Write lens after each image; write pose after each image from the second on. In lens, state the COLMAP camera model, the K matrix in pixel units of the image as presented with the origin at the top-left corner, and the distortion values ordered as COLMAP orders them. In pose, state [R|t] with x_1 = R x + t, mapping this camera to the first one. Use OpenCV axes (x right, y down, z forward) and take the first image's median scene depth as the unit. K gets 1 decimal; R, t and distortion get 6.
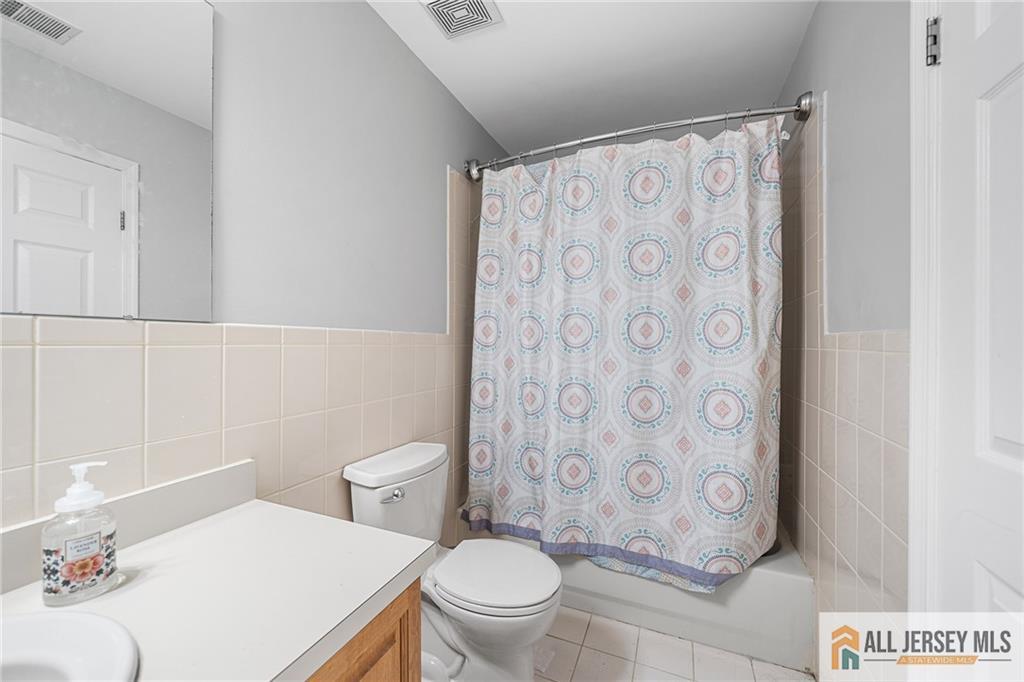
lens RADIAL K [[401.0, 0, 509.7], [0, 401.0, 338.2], [0, 0, 1]] dist [-0.001388, -0.000002]
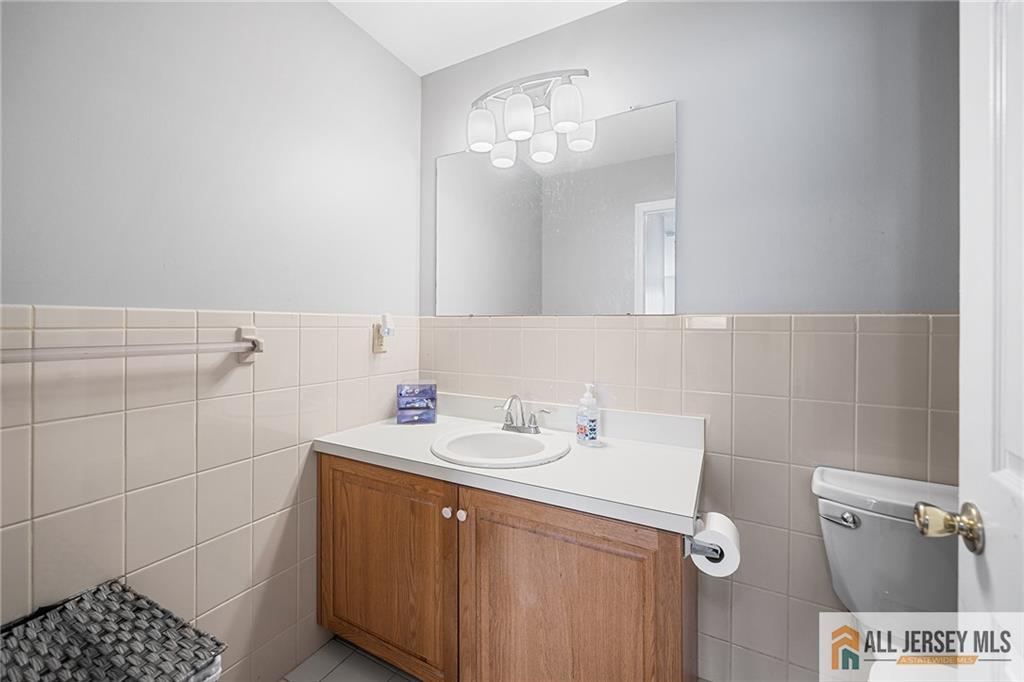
lens RADIAL K [[401.0, 0, 509.7], [0, 401.0, 338.2], [0, 0, 1]] dist [-0.001388, -0.000002]
pose [[-0.085597, 0.022028, -0.996086, 0.569510], [-0.004024, 0.999740, 0.022455, 0.012376], [0.996322, 0.005930, -0.085486, 0.393470]]
